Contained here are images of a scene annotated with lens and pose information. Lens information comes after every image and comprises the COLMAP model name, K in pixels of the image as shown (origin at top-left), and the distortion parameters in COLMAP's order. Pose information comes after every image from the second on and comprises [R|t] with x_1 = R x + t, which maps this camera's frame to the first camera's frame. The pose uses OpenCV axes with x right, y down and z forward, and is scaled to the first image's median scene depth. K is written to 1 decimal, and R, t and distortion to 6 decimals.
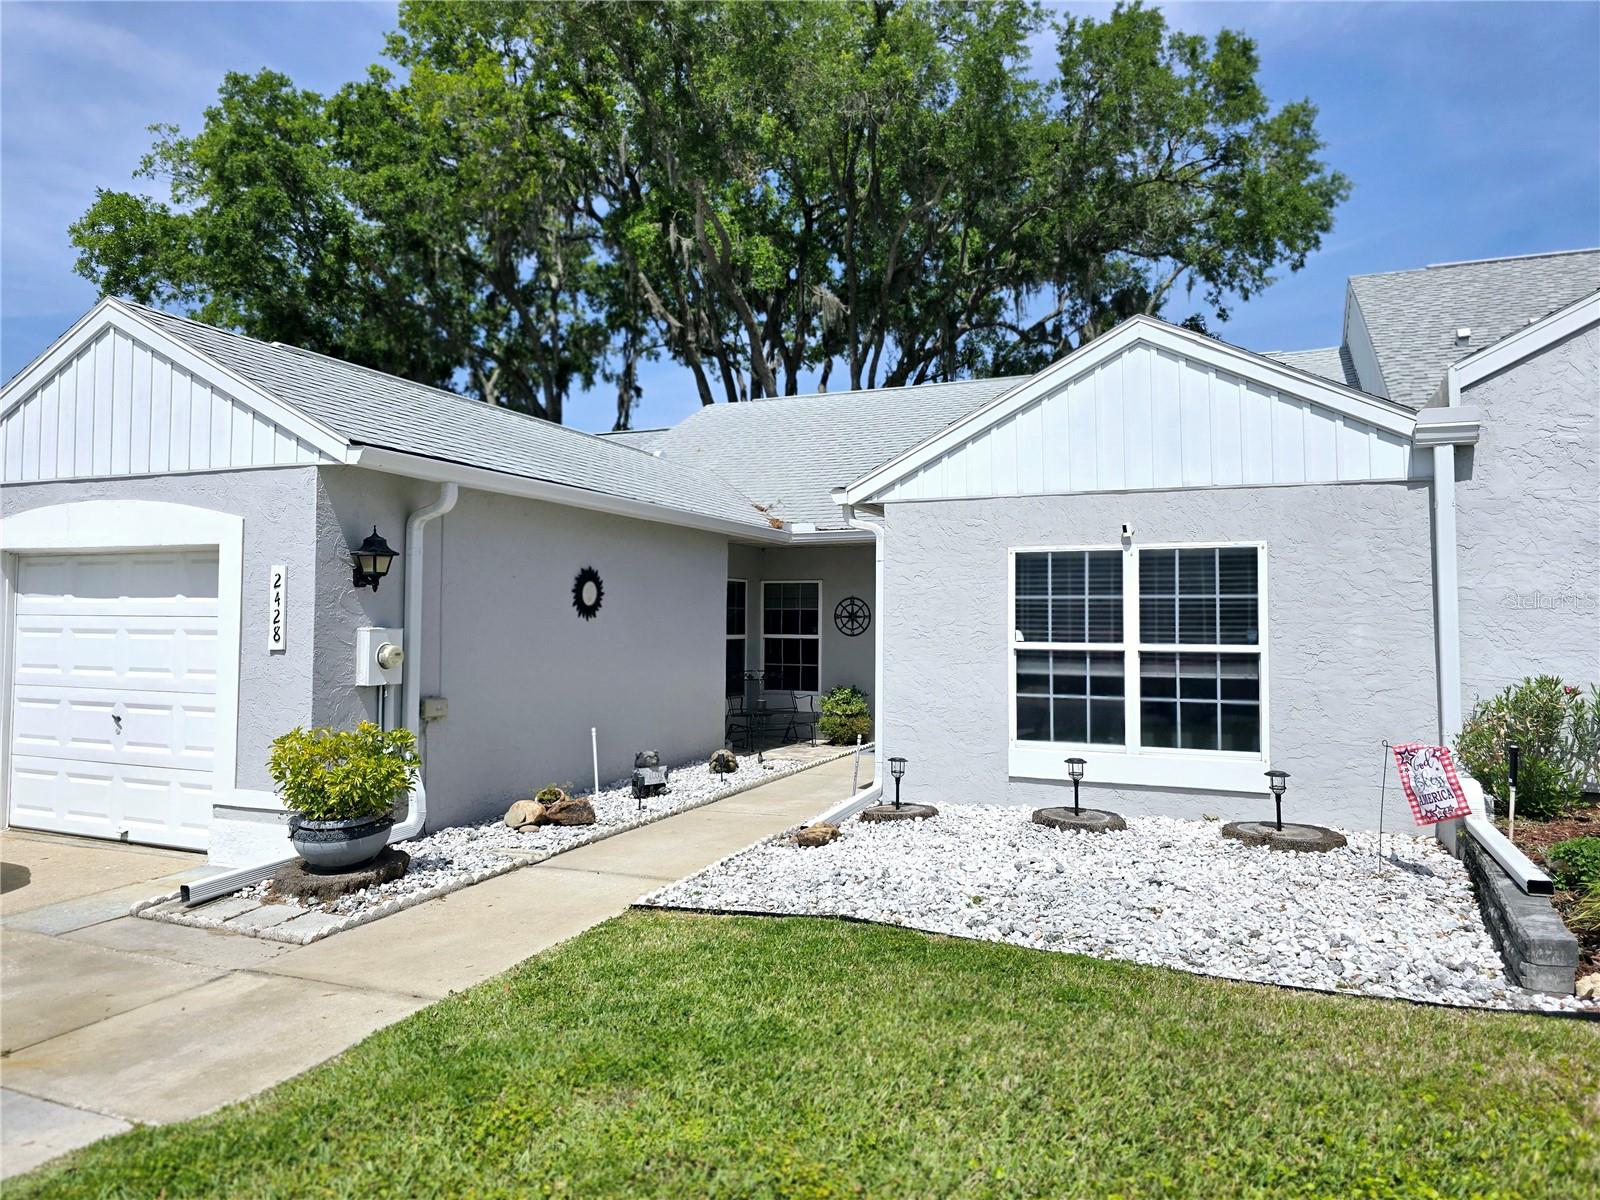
lens RADIAL K [[1080.7, 0, 779.0], [0, 1080.7, 574.8], [0, 0, 1]] dist [0.086766, -0.080563]
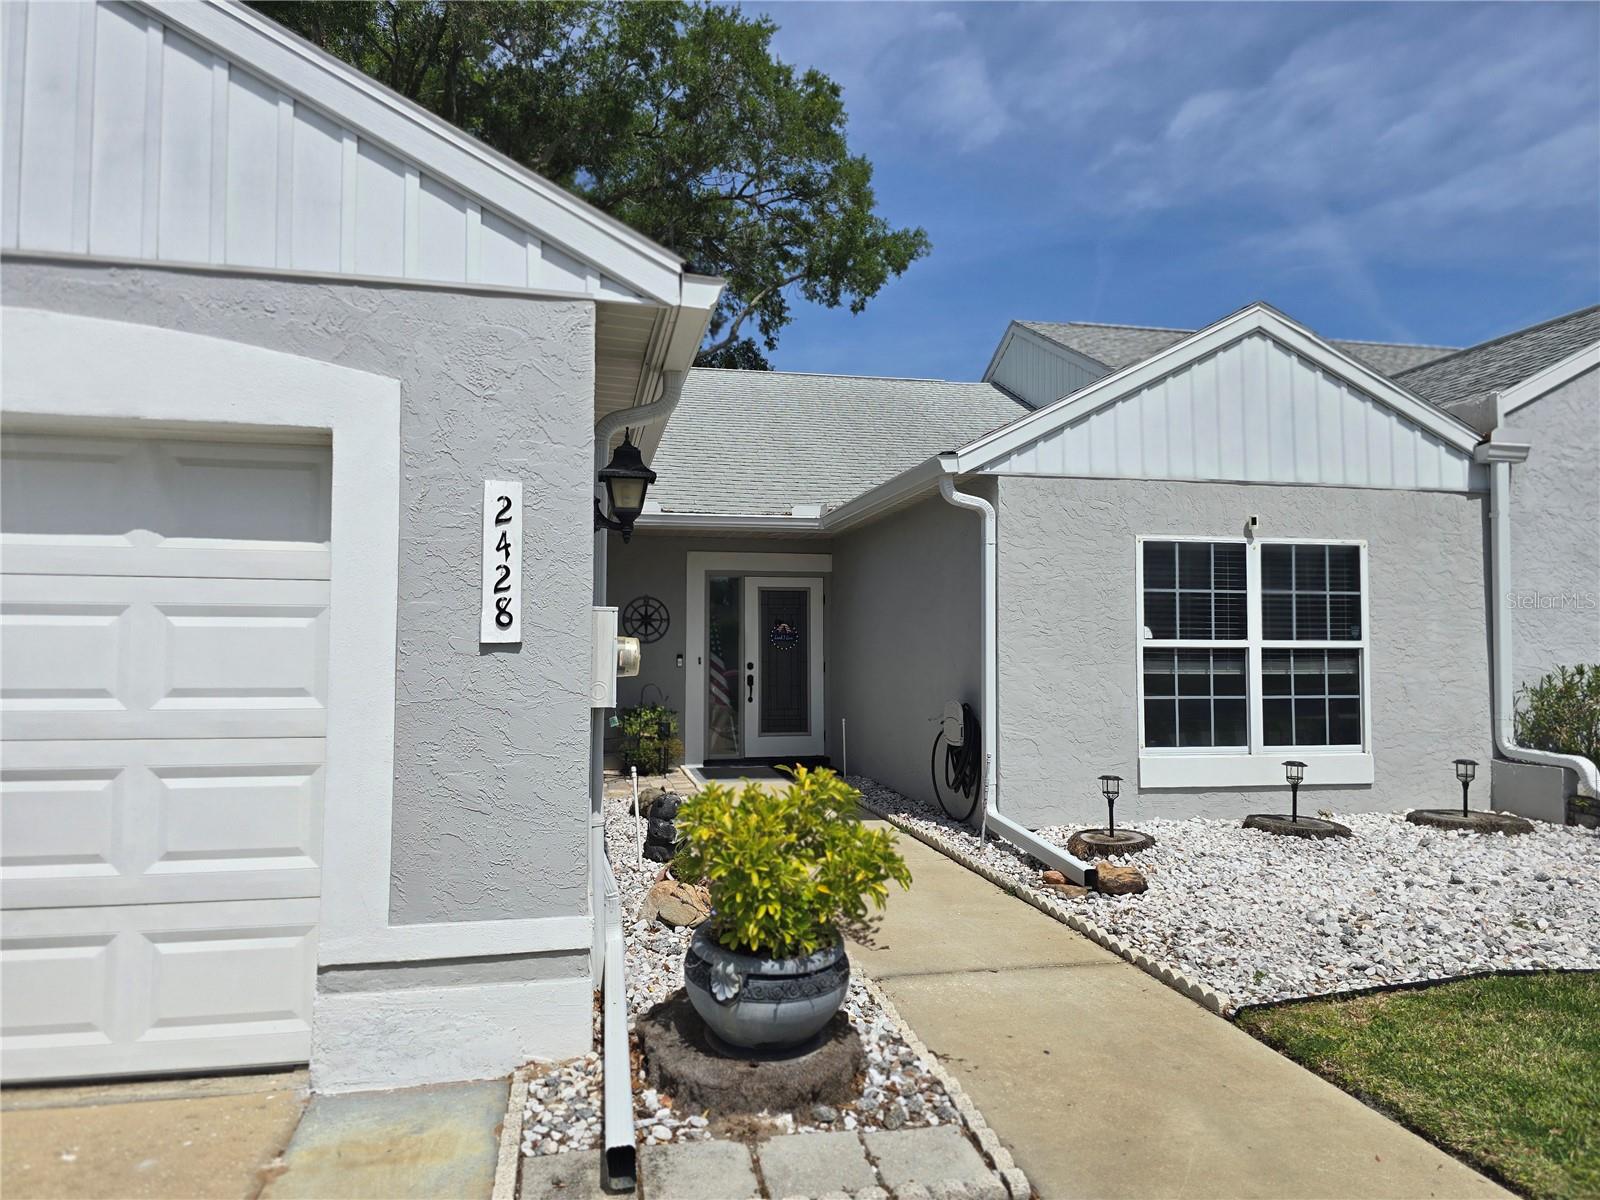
lens RADIAL K [[1079.8, 0, 792.9], [0, 1079.8, 594.4], [0, 0, 1]] dist [0.079461, -0.080161]
pose [[0.815399, 0.025637, 0.578331, -0.523298], [-0.025495, 0.999640, -0.008368, 0.037498], [-0.578337, -0.007921, 0.815759, 0.409374]]
